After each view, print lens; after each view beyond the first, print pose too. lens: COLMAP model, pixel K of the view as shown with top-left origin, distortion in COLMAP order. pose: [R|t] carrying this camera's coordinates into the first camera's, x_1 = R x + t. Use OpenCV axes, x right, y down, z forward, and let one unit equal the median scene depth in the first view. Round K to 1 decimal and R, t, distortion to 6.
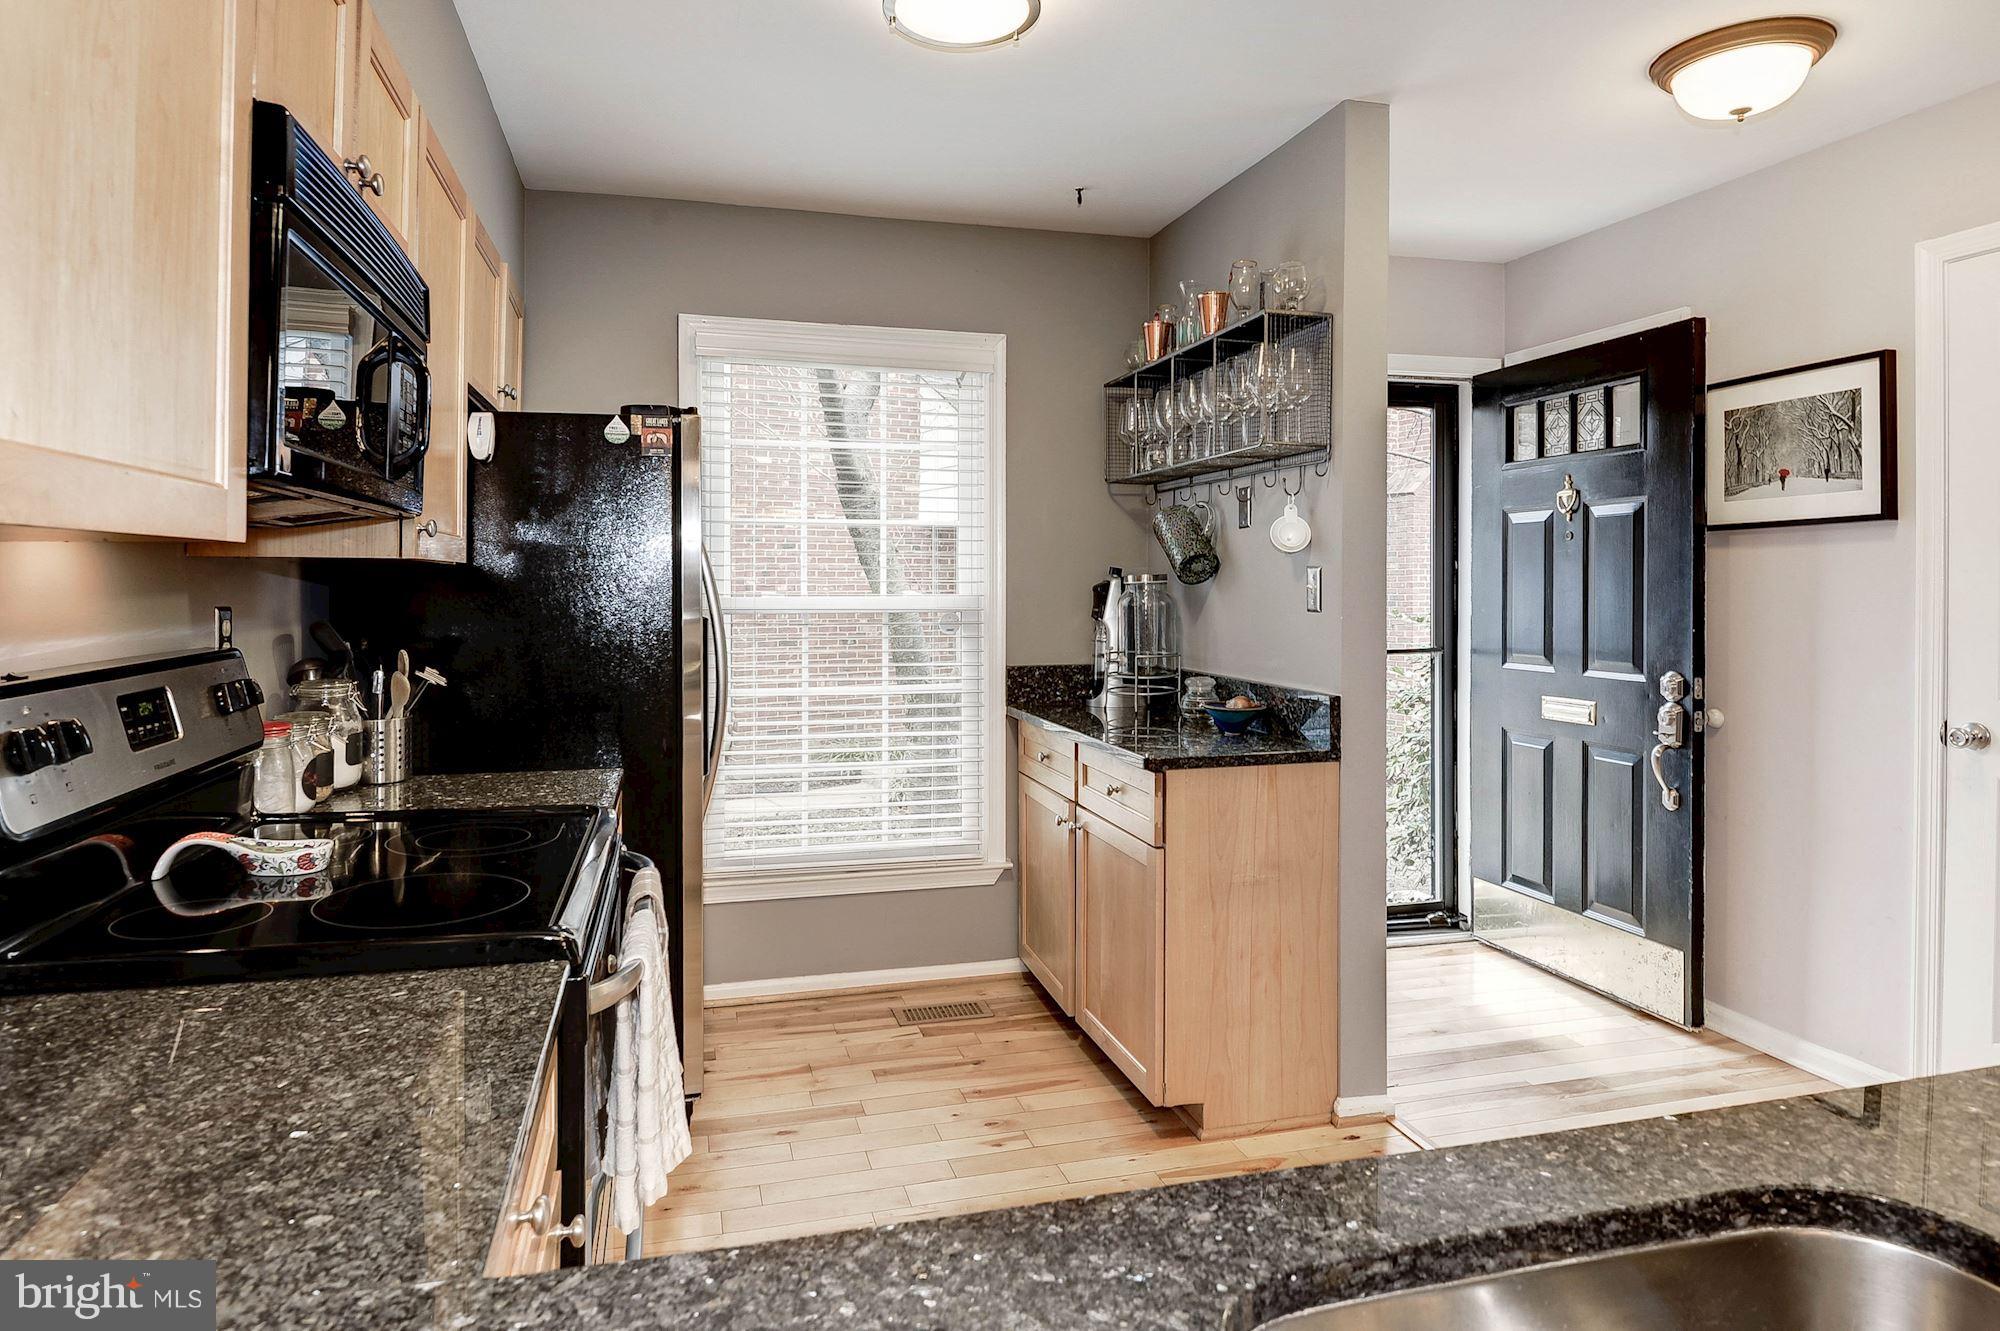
lens RADIAL K [[1162.4, 0, 965.3], [0, 1162.4, 601.5], [0, 0, 1]] dist [0.037284, 0.000820]
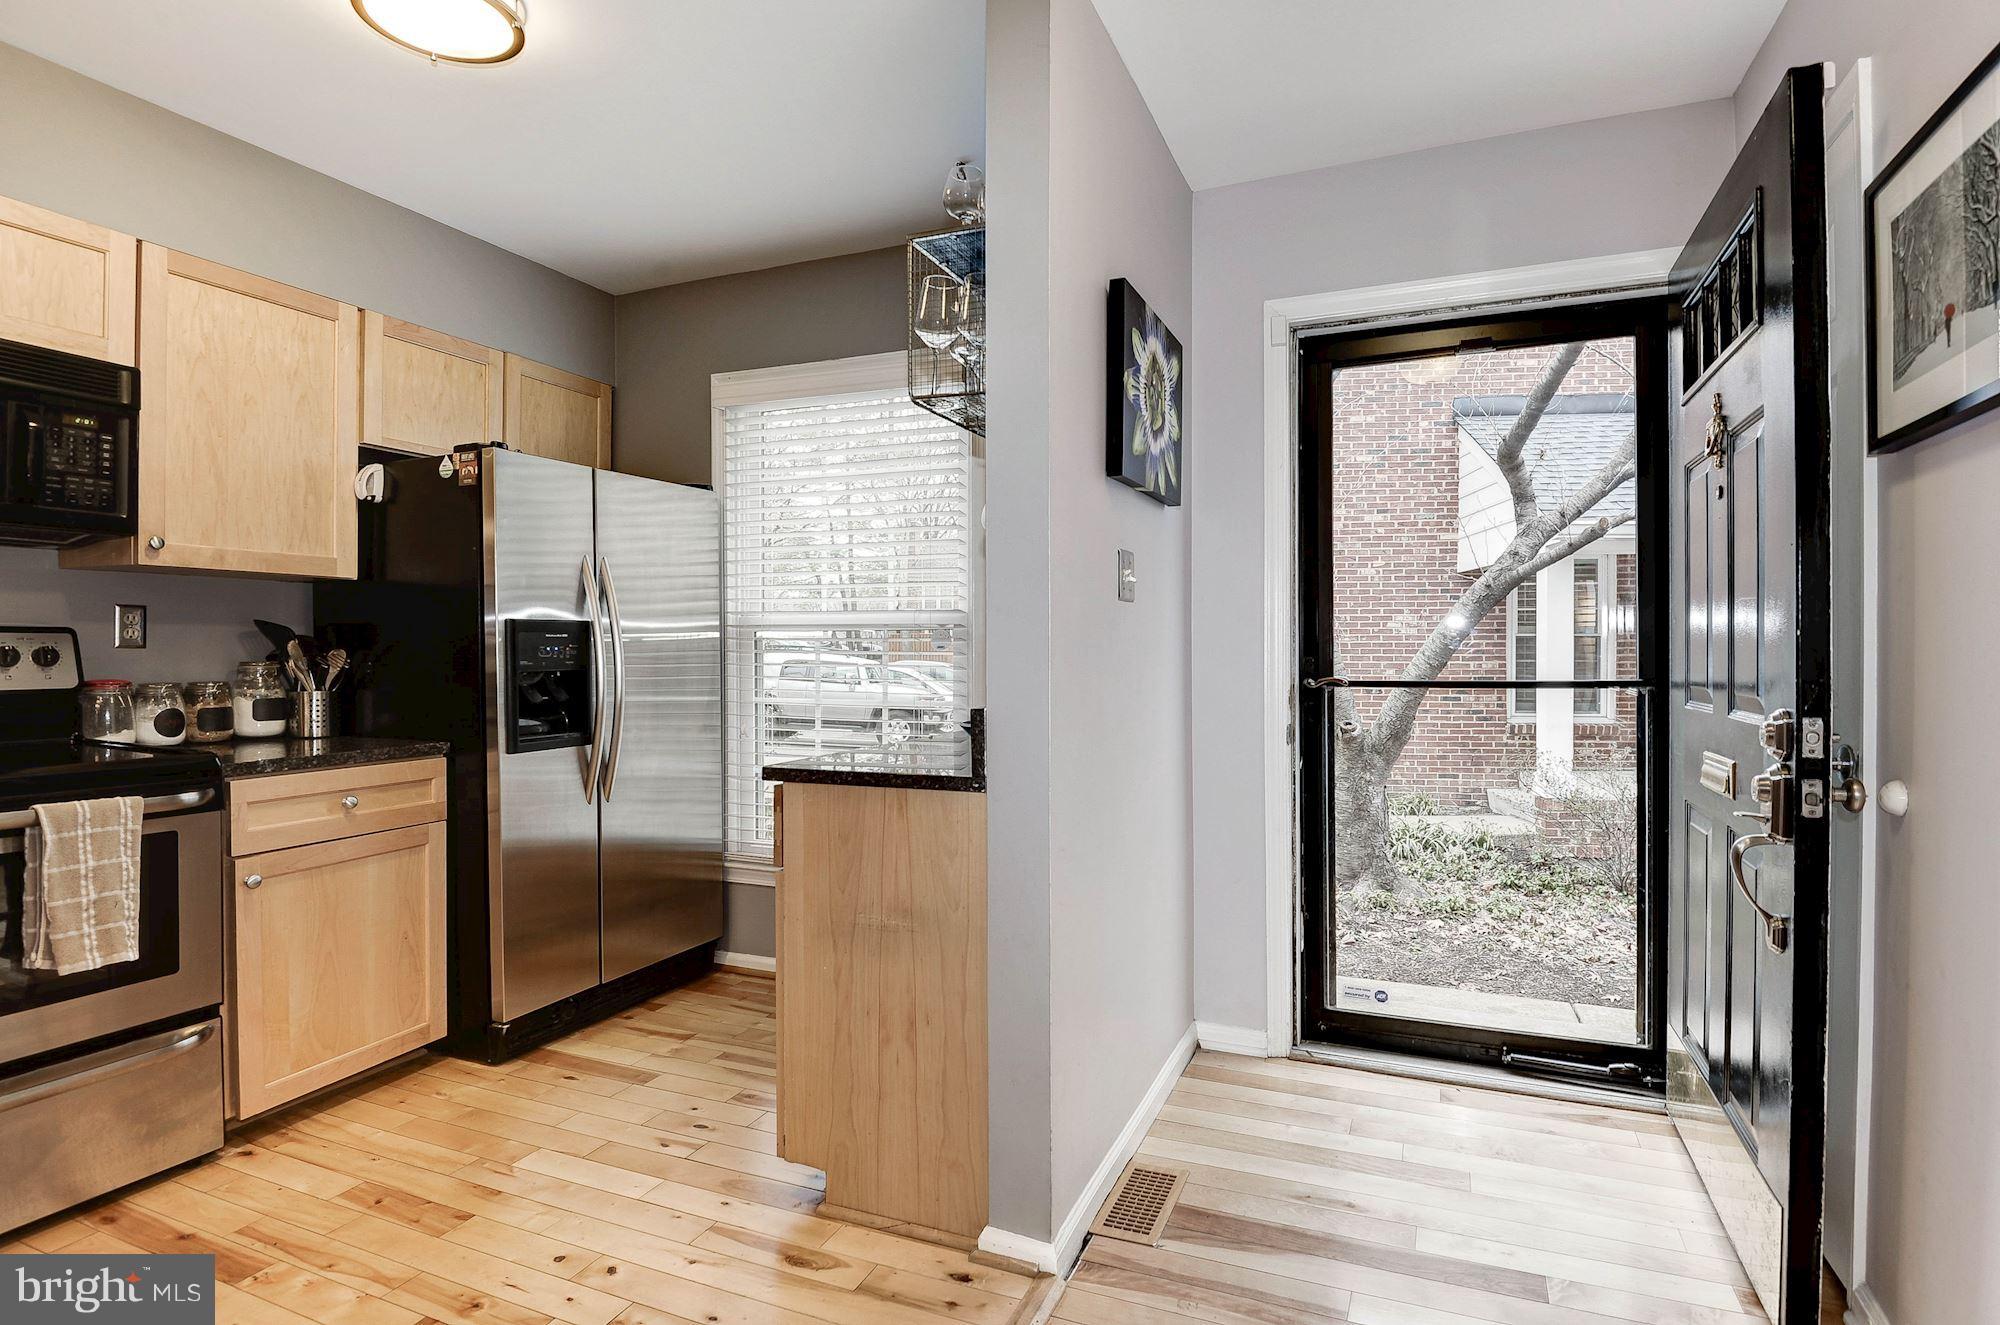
lens RADIAL K [[977.9, 0, 1014.1], [0, 977.9, 655.6], [0, 0, 1]] dist [0.020144, -0.010833]
pose [[0.790232, 0.002112, -0.612804, 0.738665], [-0.007063, 0.999959, -0.005662, 0.049199], [0.612767, 0.008802, 0.790215, 0.497890]]
